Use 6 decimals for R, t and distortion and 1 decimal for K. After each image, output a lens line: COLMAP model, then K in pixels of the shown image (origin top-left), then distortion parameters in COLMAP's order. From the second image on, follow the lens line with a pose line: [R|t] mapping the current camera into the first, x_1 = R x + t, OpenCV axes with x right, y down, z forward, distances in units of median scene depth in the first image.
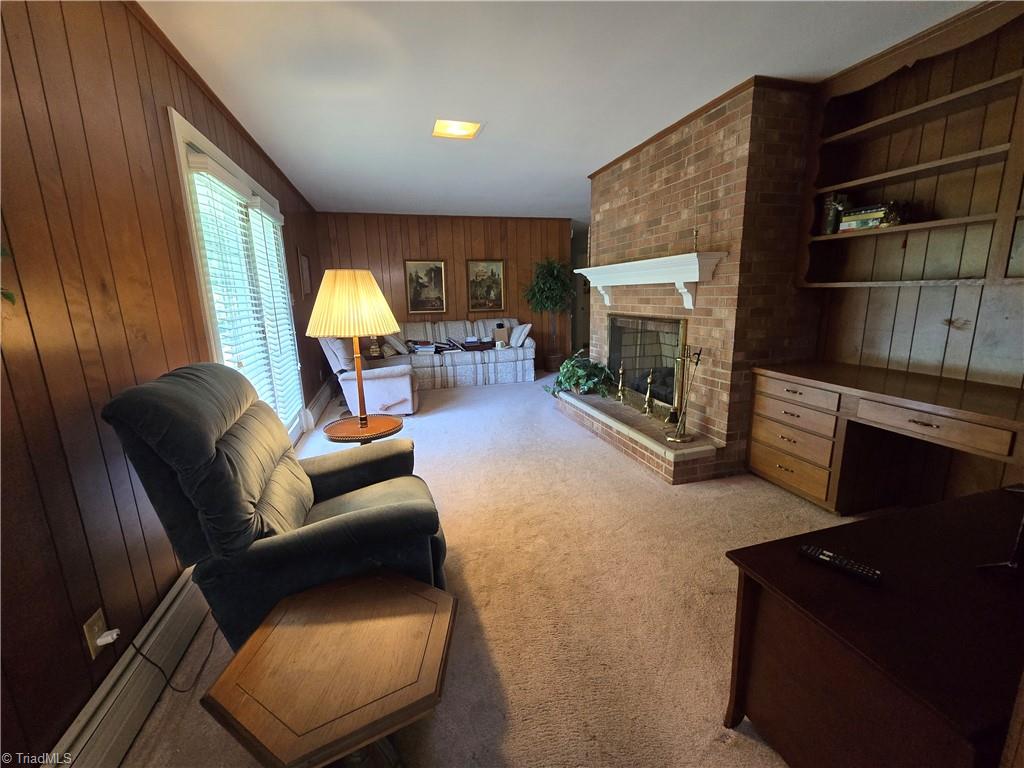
lens RADIAL K [[421.8, 0, 512.0], [0, 421.8, 384.0], [0, 0, 1]] dist [0.001625, 0.000554]
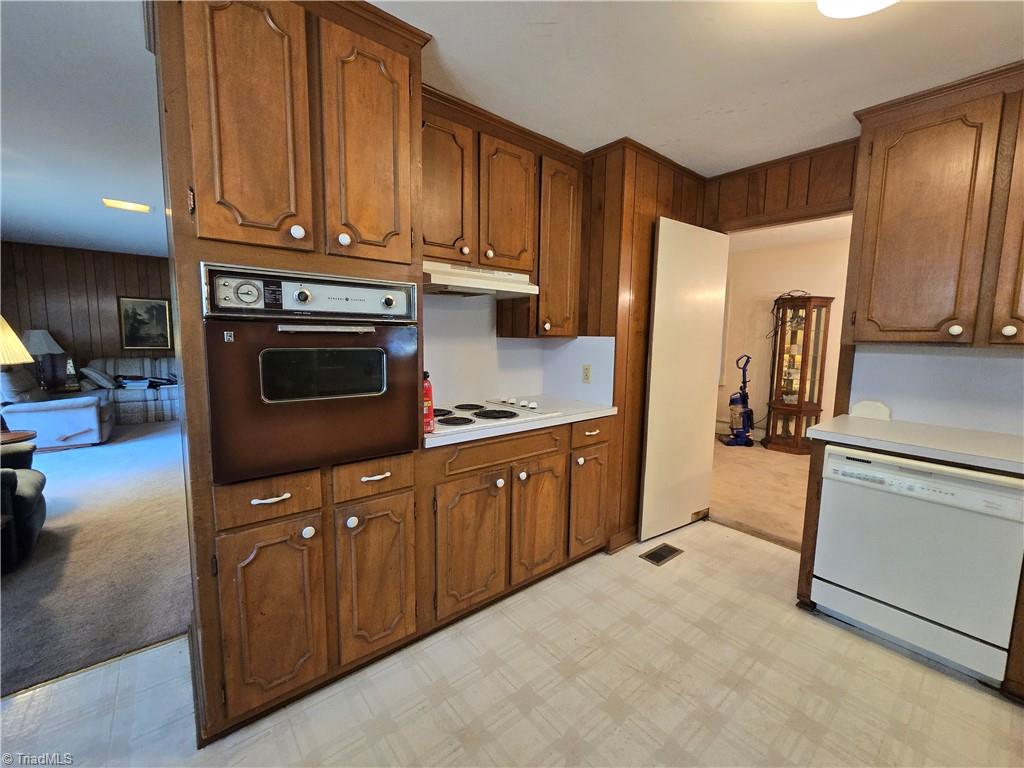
lens RADIAL K [[421.8, 0, 512.0], [0, 421.8, 384.0], [0, 0, 1]] dist [0.001625, 0.000554]
pose [[0.916861, -0.003713, 0.399189, 0.220537], [0.042698, 0.995133, -0.088815, 0.047362], [-0.396916, 0.098475, 0.912557, -0.295950]]
